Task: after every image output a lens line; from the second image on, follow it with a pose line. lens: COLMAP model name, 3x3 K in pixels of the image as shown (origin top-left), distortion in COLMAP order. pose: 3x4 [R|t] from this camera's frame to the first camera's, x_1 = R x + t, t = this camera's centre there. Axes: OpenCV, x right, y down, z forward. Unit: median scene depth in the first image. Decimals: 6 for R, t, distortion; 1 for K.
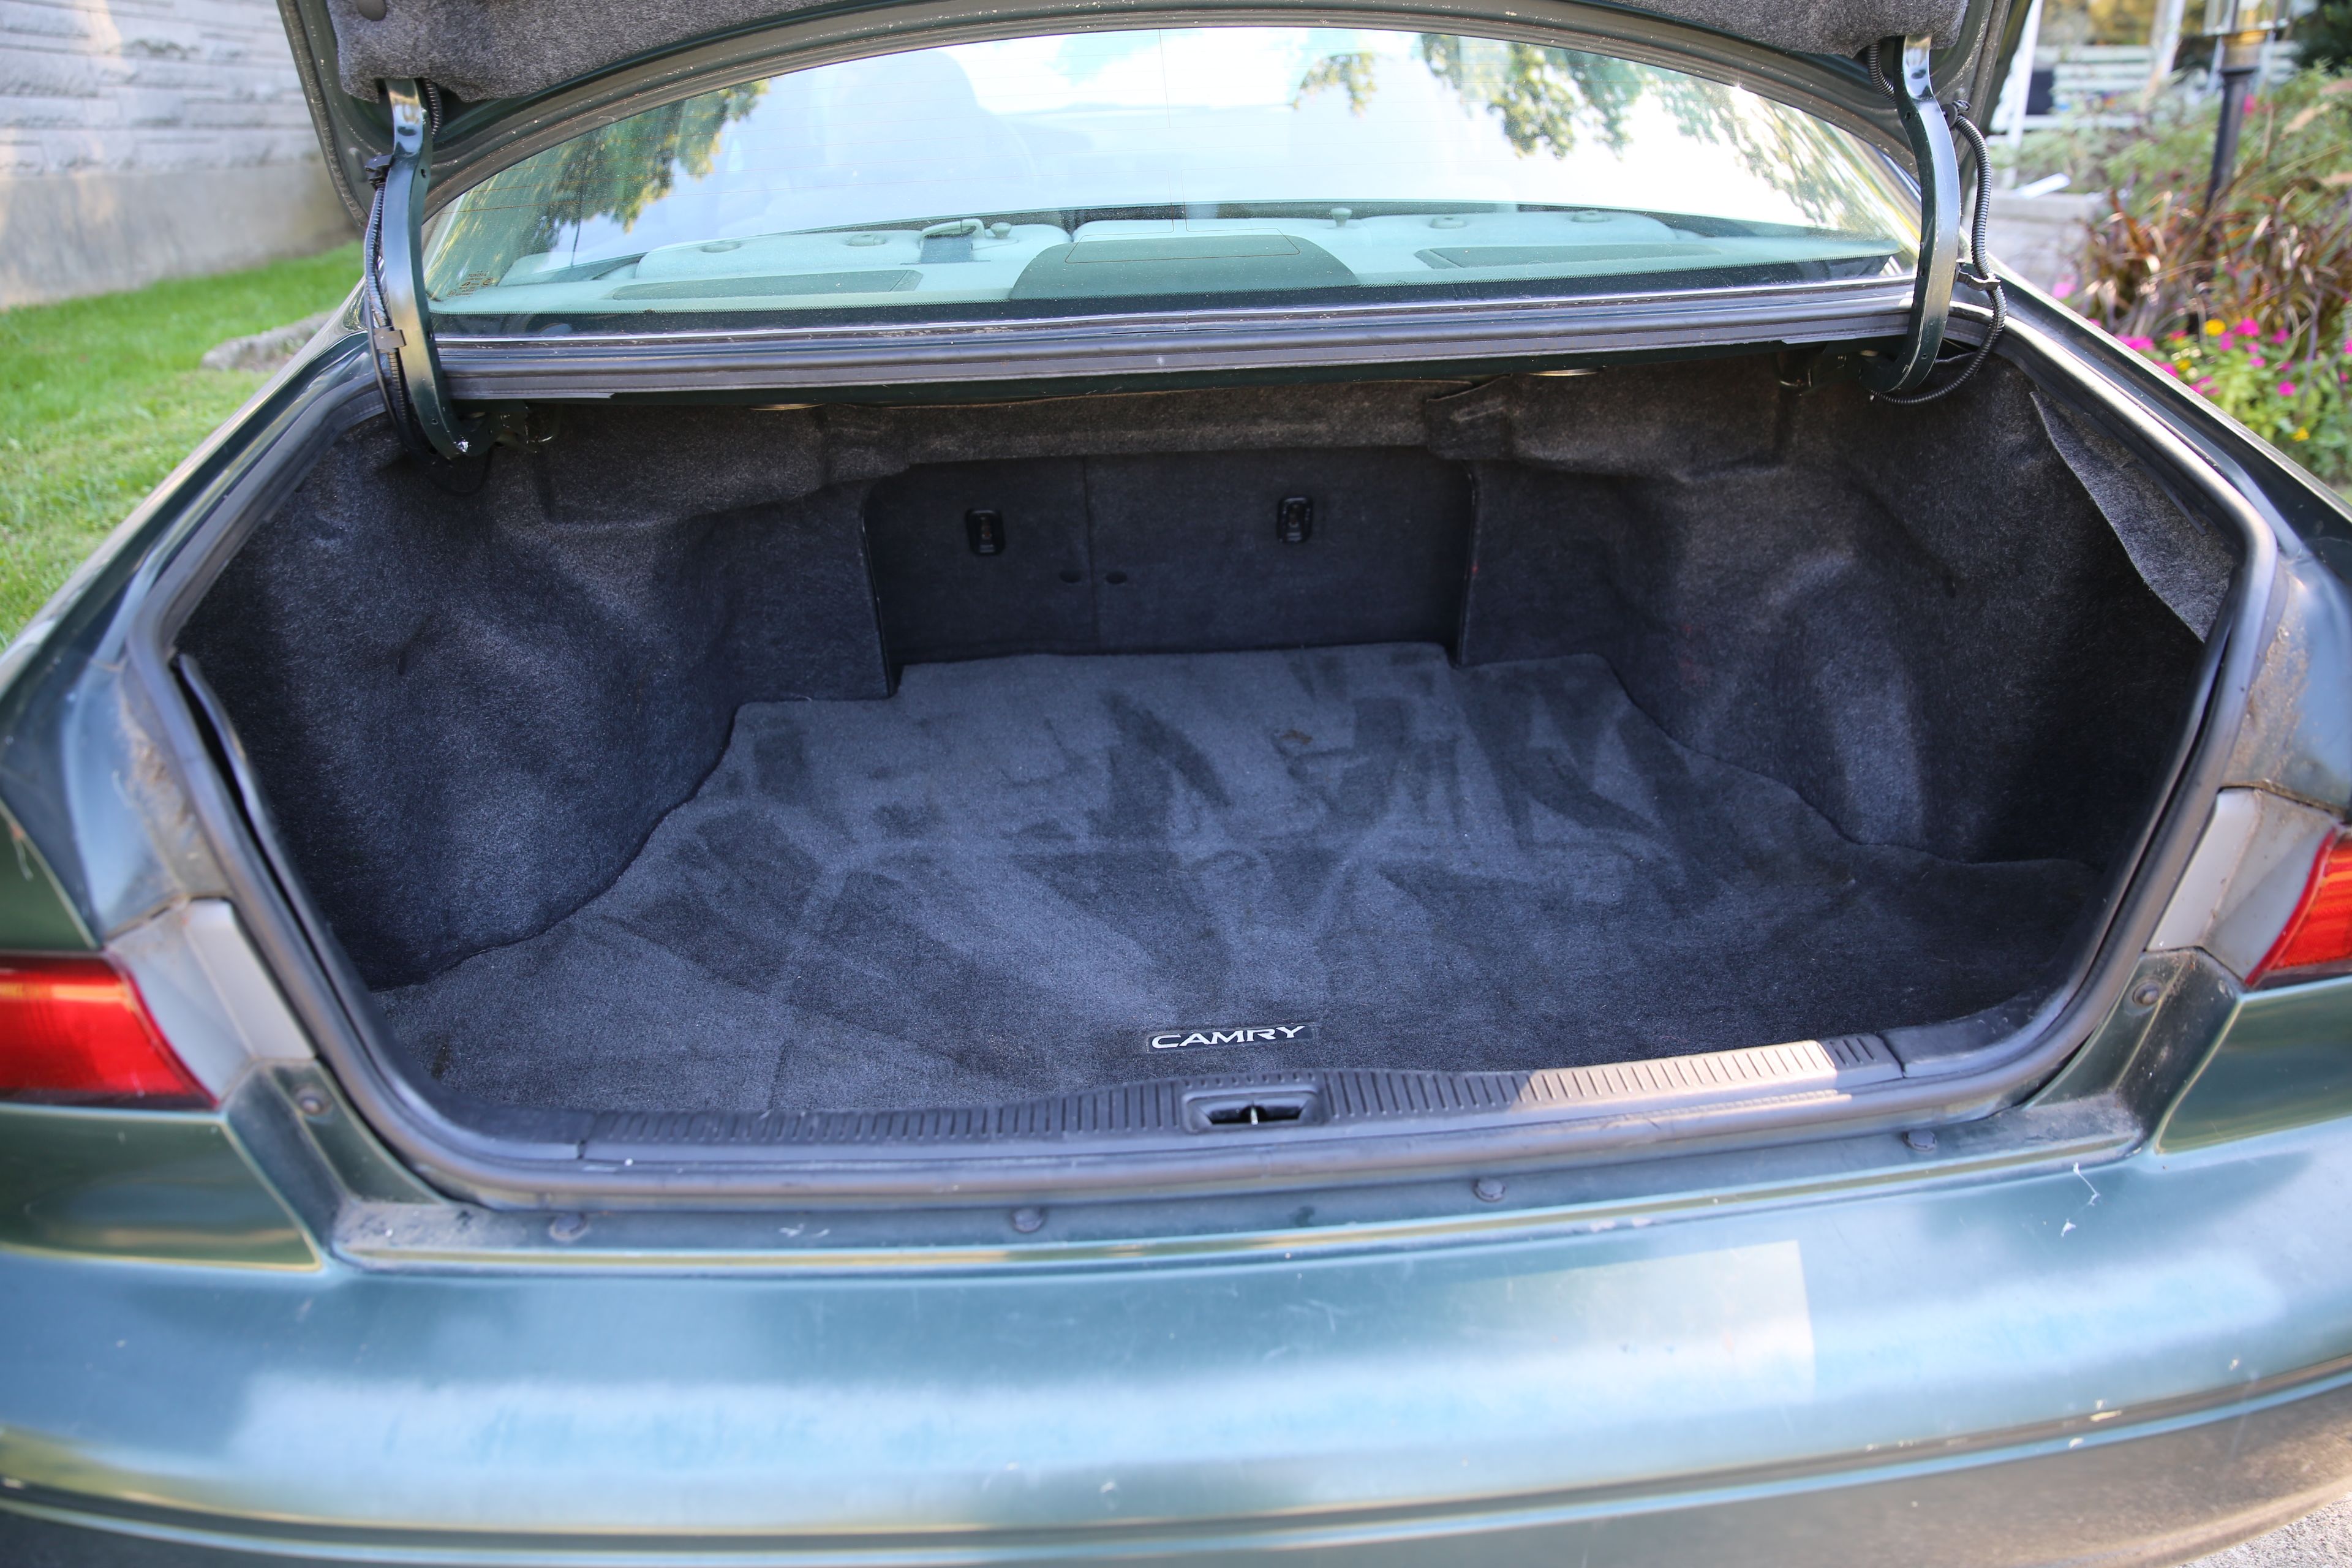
lens RADIAL K [[1594.1, 0, 1176.0], [0, 1594.1, 784.0], [0, 0, 1]] dist [-0.095967, 0.072298]
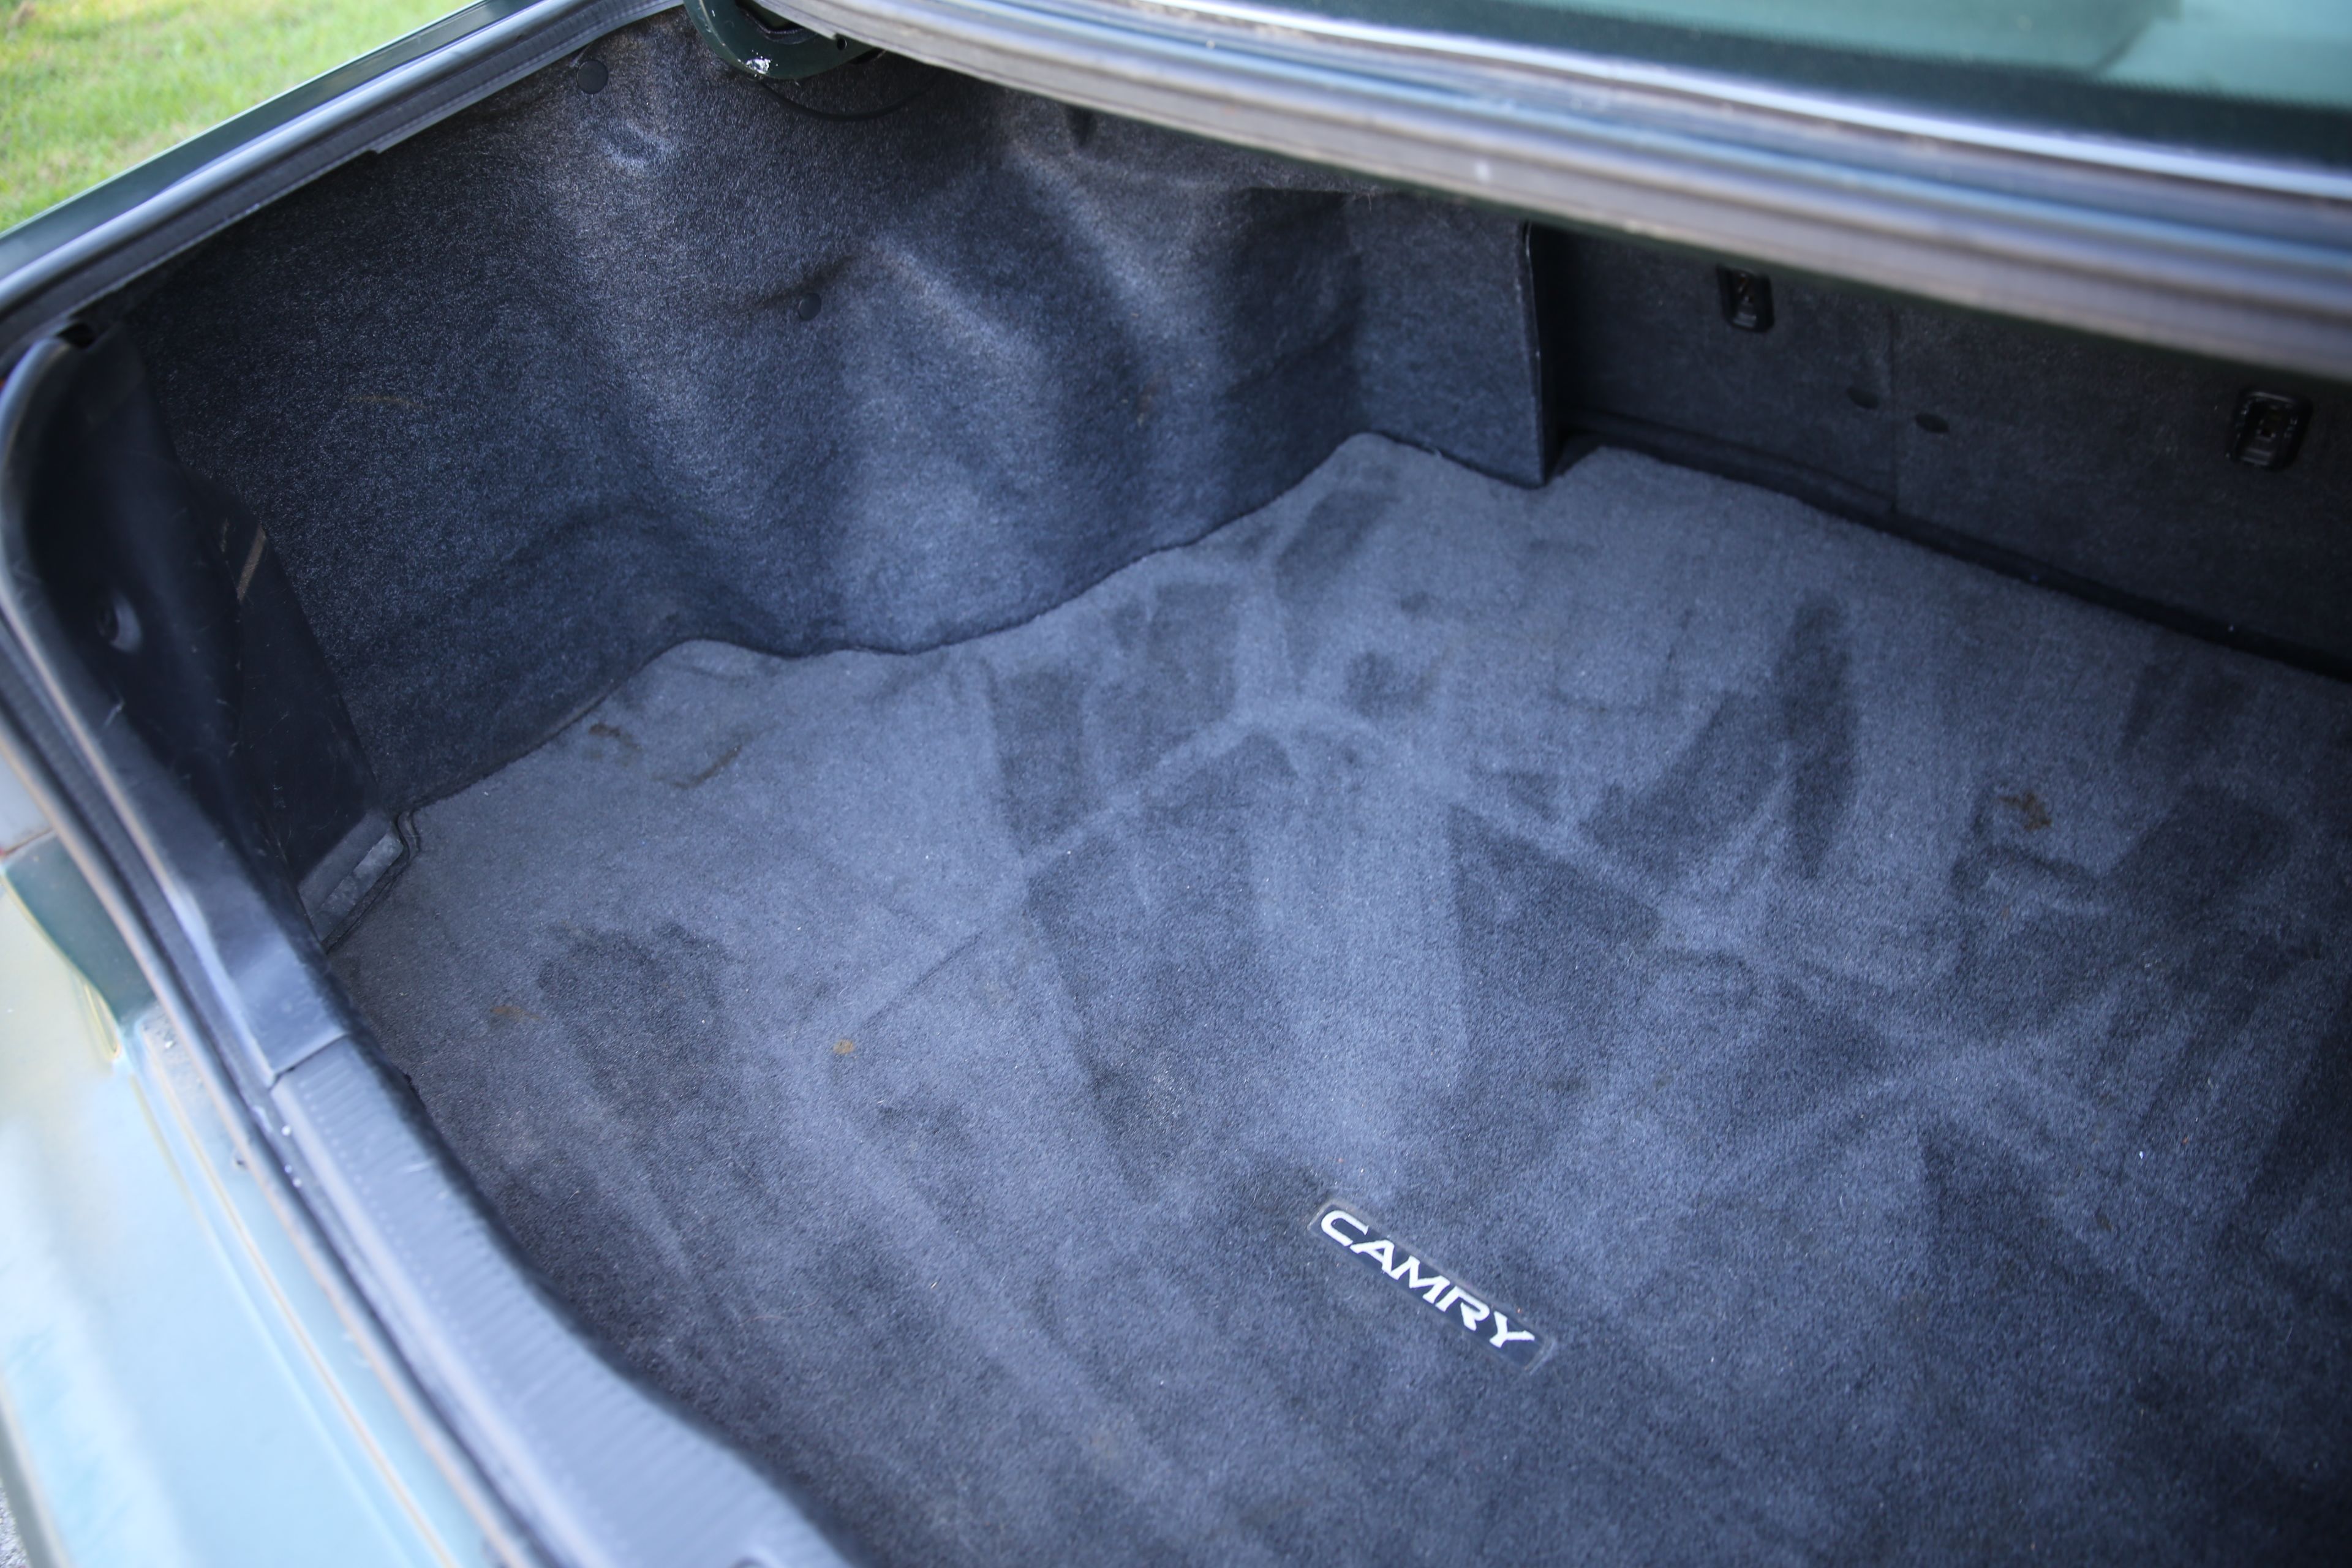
lens RADIAL K [[1594.1, 0, 1176.0], [0, 1594.1, 784.0], [0, 0, 1]] dist [-0.095967, 0.072298]
pose [[0.704695, 0.438568, -0.557730, 0.193070], [-0.265250, 0.891924, 0.366216, -0.185228], [0.658063, -0.110133, 0.744865, 0.424470]]
